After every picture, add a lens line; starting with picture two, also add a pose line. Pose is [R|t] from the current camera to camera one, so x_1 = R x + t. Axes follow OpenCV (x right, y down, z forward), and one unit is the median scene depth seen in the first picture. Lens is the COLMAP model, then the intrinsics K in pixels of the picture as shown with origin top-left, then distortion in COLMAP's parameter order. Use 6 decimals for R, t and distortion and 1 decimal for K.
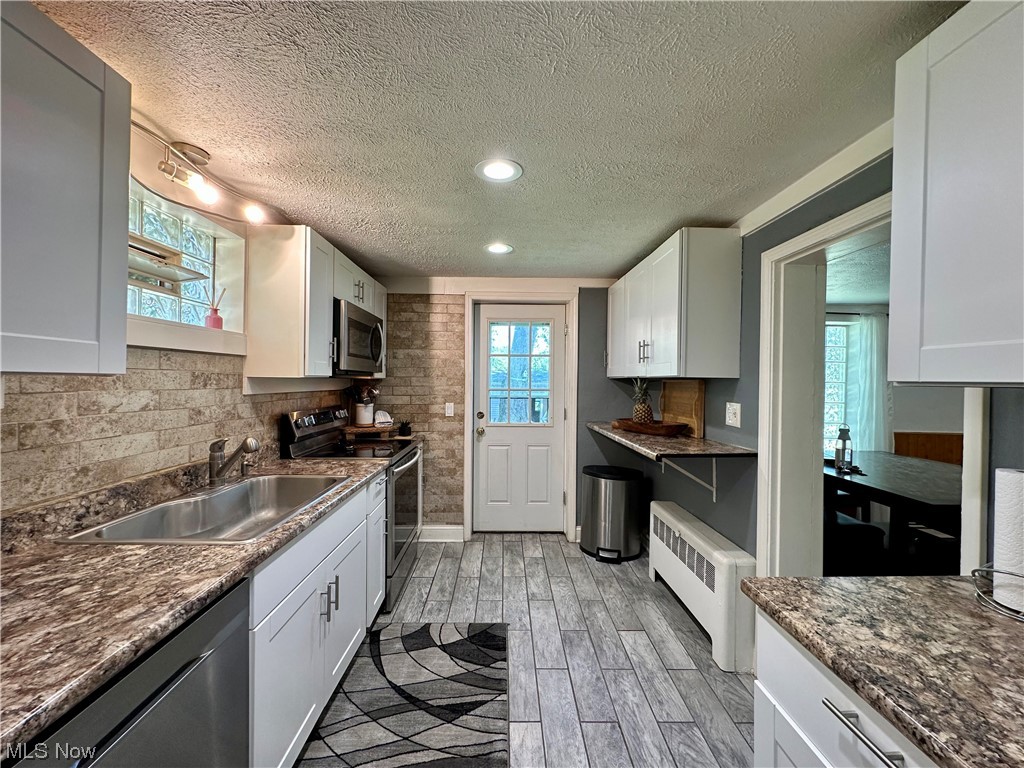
lens RADIAL K [[417.6, 0, 527.0], [0, 417.6, 383.9], [0, 0, 1]] dist [-0.004181, 0.000209]
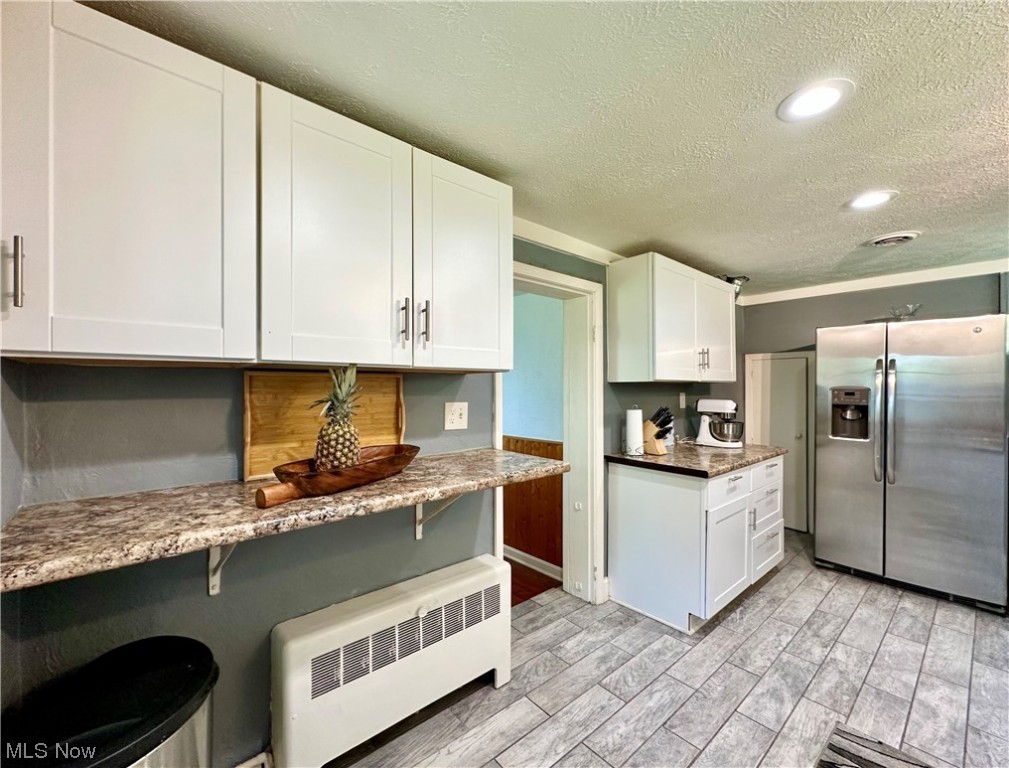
lens RADIAL K [[419.3, 0, 499.6], [0, 419.3, 387.5], [0, 0, 1]] dist [0.000998, 0.000132]
pose [[-0.604726, -0.010871, 0.796359, -0.357067], [0.001209, 0.999893, 0.014567, 0.002051], [-0.796432, 0.009772, -0.604649, 2.070842]]
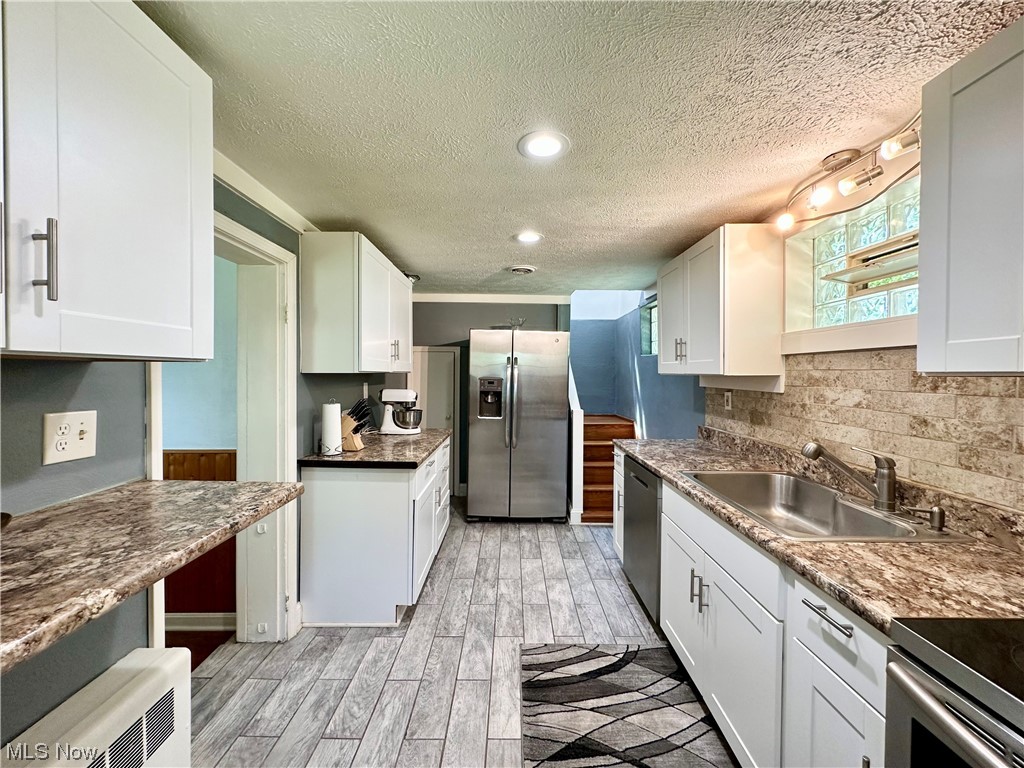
lens RADIAL K [[414.4, 0, 510.8], [0, 414.4, 380.5], [0, 0, 1]] dist [-0.001274, 0.000424]
pose [[-0.998056, -0.019453, 0.059207, -0.062890], [-0.017880, 0.999476, 0.026985, -0.019841], [-0.059701, 0.025874, -0.997881, 2.064155]]
